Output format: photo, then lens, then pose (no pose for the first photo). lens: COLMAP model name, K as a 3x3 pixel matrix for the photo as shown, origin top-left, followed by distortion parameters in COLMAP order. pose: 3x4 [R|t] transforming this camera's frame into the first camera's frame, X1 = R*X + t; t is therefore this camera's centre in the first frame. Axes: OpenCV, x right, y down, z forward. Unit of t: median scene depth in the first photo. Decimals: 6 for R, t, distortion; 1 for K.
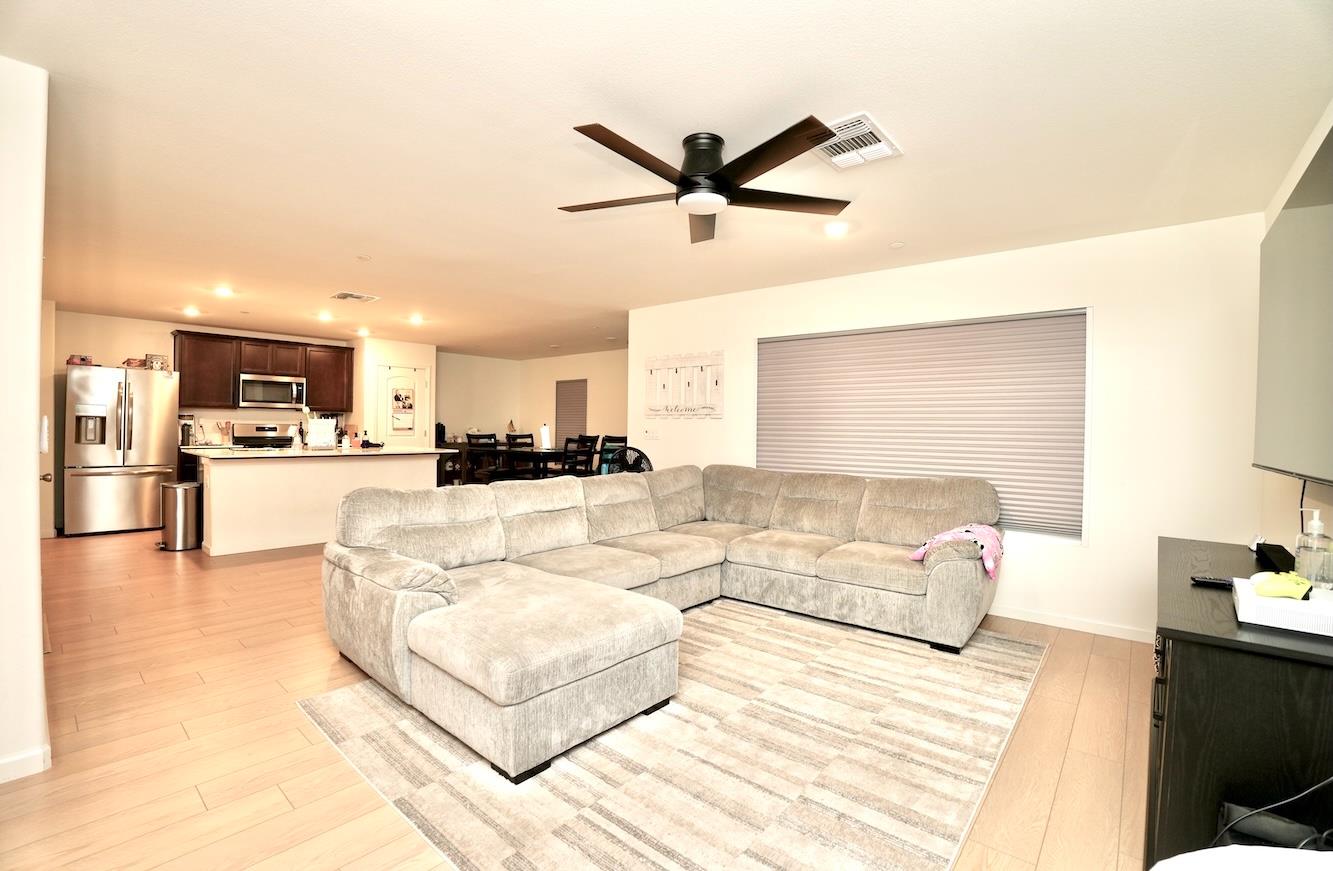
lens RADIAL K [[581.0, 0, 668.3], [0, 581.0, 435.0], [0, 0, 1]] dist [-0.073801, 0.019839]
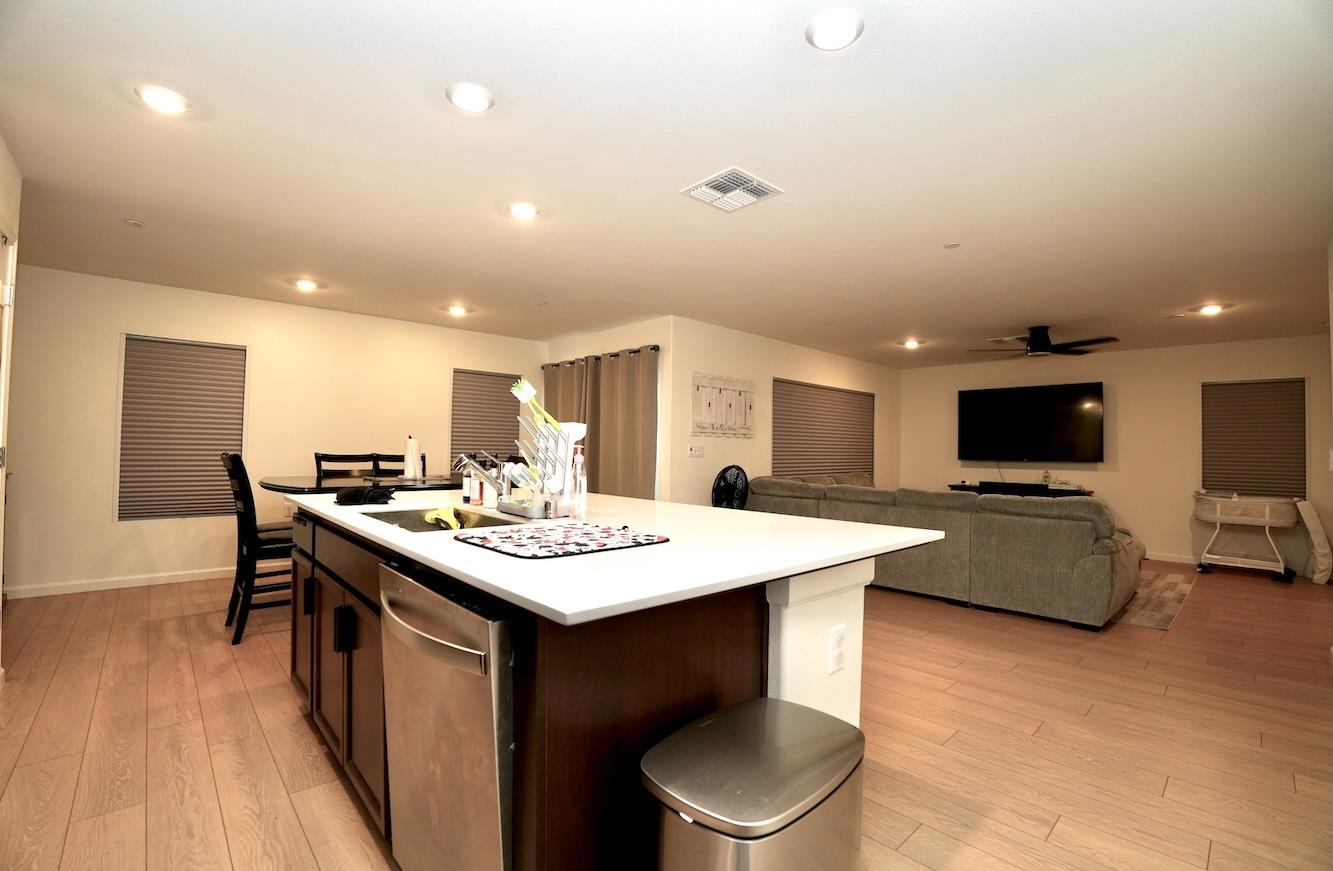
lens RADIAL K [[581.0, 0, 668.3], [0, 581.0, 435.0], [0, 0, 1]] dist [-0.073801, 0.019839]
pose [[0.121190, 0.011890, 0.992558, -0.873810], [-0.001108, 0.999929, -0.011843, -0.015667], [-0.992629, 0.000336, 0.121195, 0.813528]]
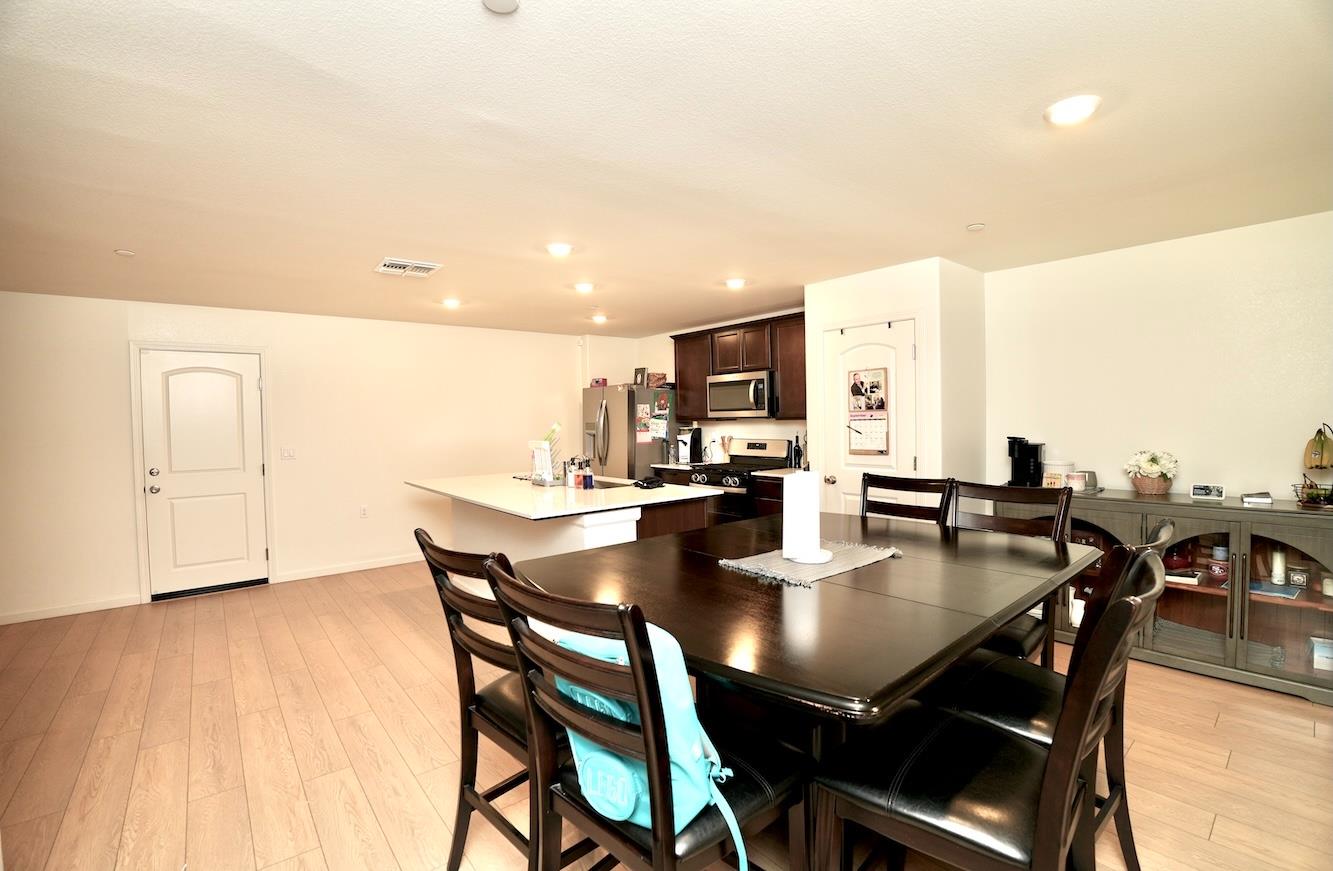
lens RADIAL K [[581.0, 0, 668.3], [0, 581.0, 435.0], [0, 0, 1]] dist [-0.073801, 0.019839]
pose [[-0.172486, 0.015656, -0.984888, 0.057301], [0.001711, 0.999877, 0.015595, -0.042206], [0.985010, 0.001005, -0.172492, 1.168912]]
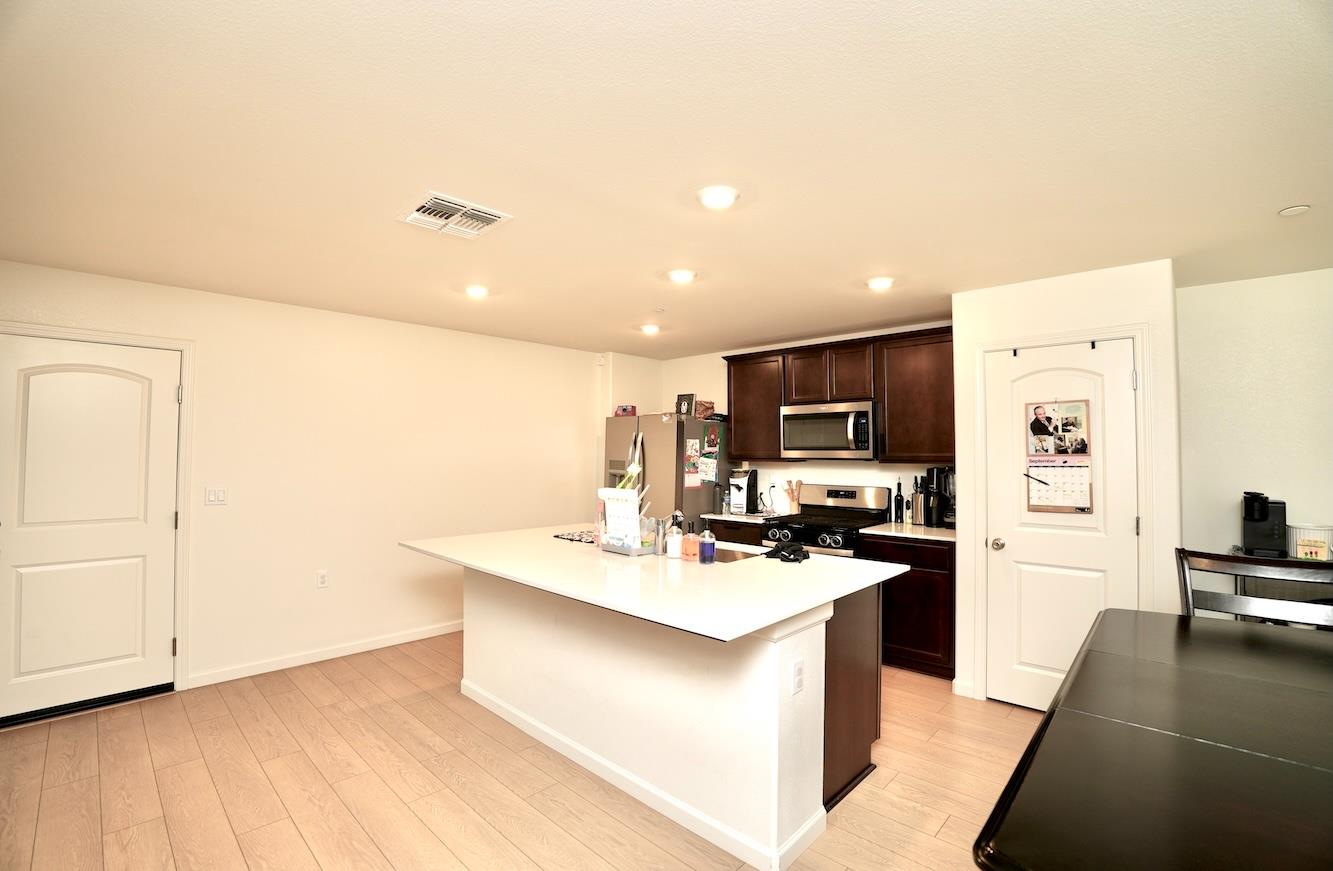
lens RADIAL K [[581.0, 0, 668.3], [0, 581.0, 435.0], [0, 0, 1]] dist [-0.073801, 0.019839]
pose [[-0.053767, -0.047027, -0.997446, -0.108474], [-0.018299, 0.998769, -0.046103, -0.047454], [0.998386, 0.015774, -0.054561, 0.976941]]
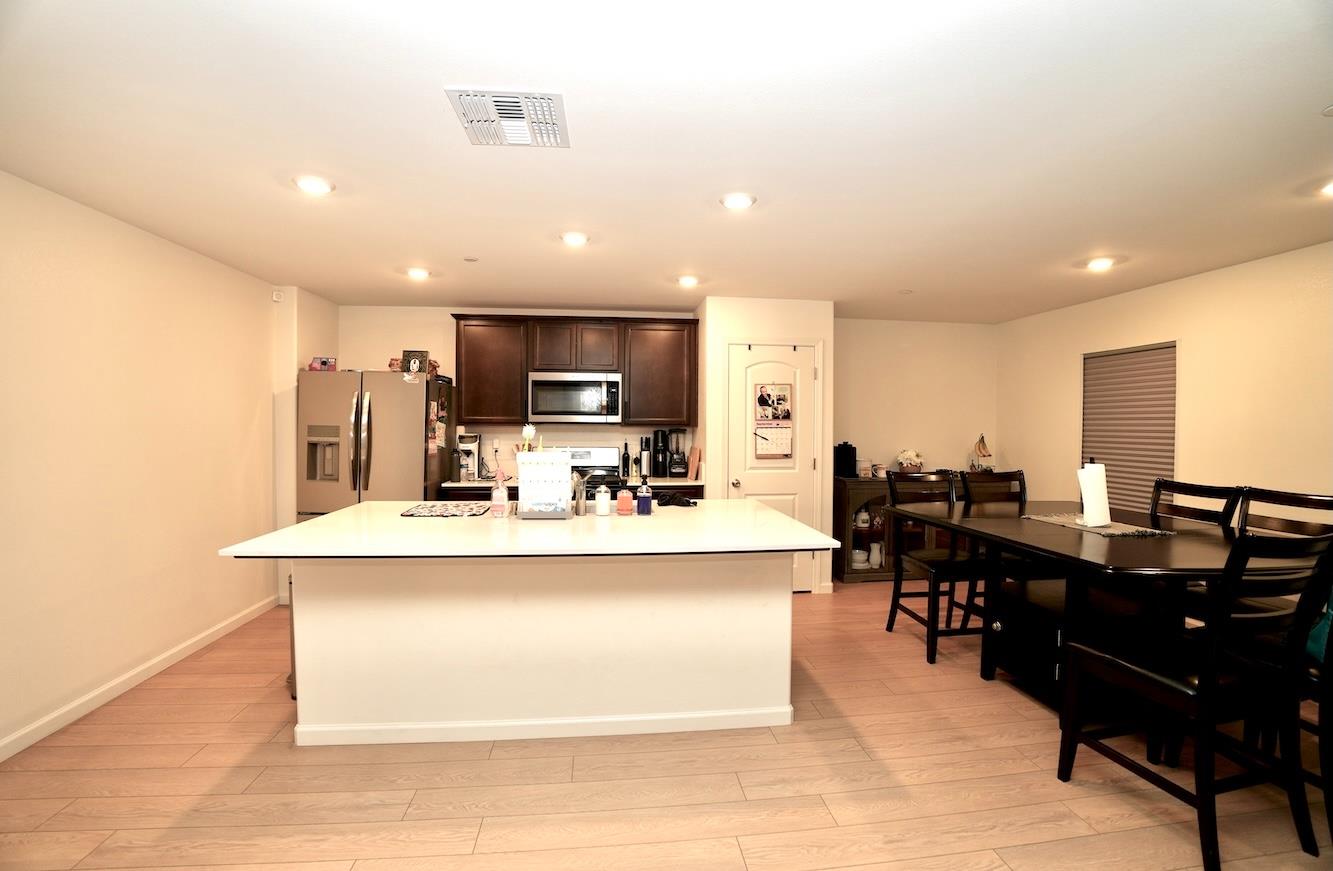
lens RADIAL K [[581.0, 0, 668.3], [0, 581.0, 435.0], [0, 0, 1]] dist [-0.073801, 0.019839]
pose [[0.730705, 0.002508, -0.682689, -0.197917], [-0.004287, 0.999990, -0.000914, -0.038471], [0.682680, 0.003594, 0.730708, 0.663358]]
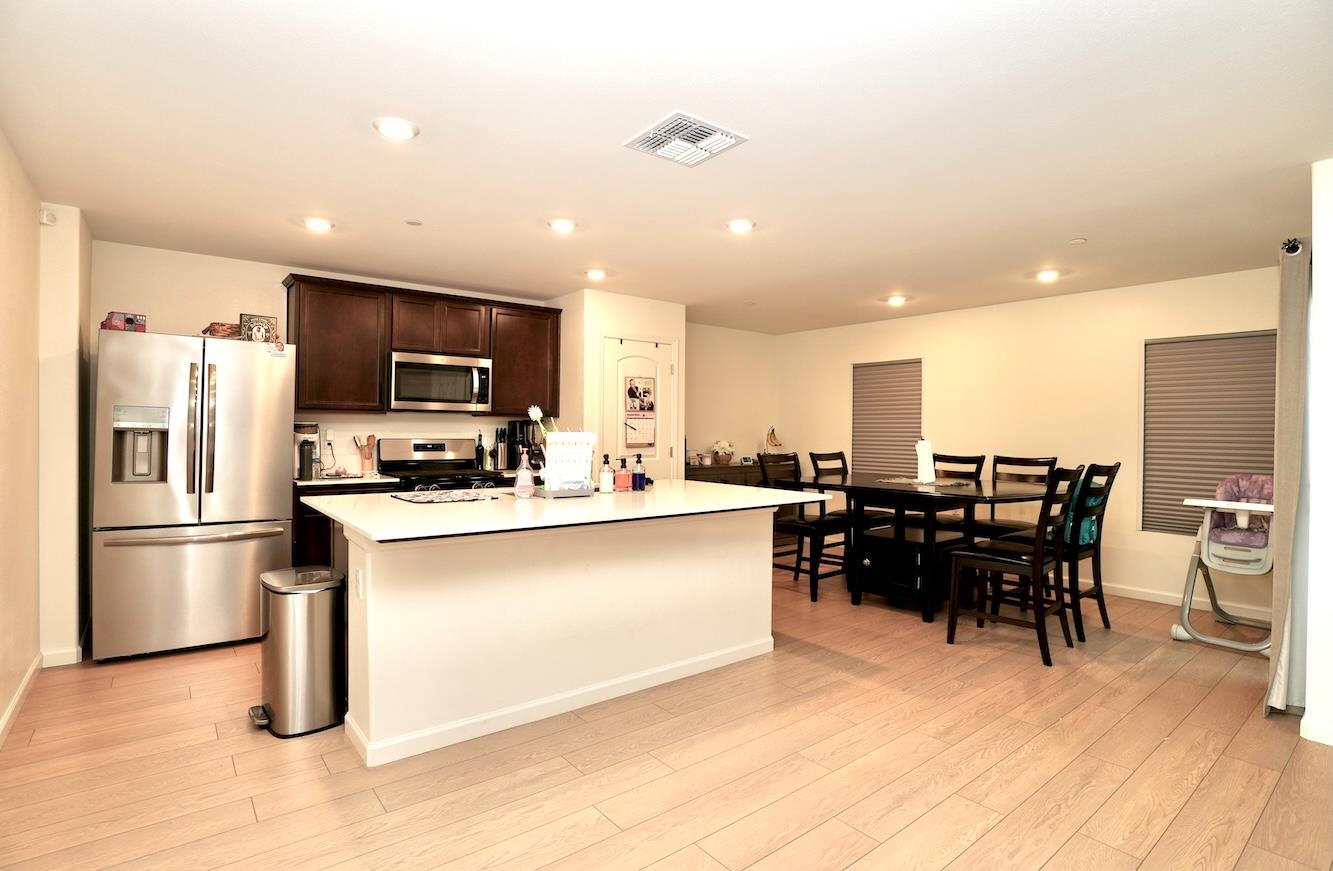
lens RADIAL K [[655.5, 0, 666.5], [0, 655.5, 435.5], [0, 0, 1]] dist [-0.061007, 0.027908]
pose [[0.980733, -0.004003, -0.195313, -0.388765], [0.002416, 0.999962, -0.008362, -0.018940], [0.195339, 0.007729, 0.980705, 0.436467]]
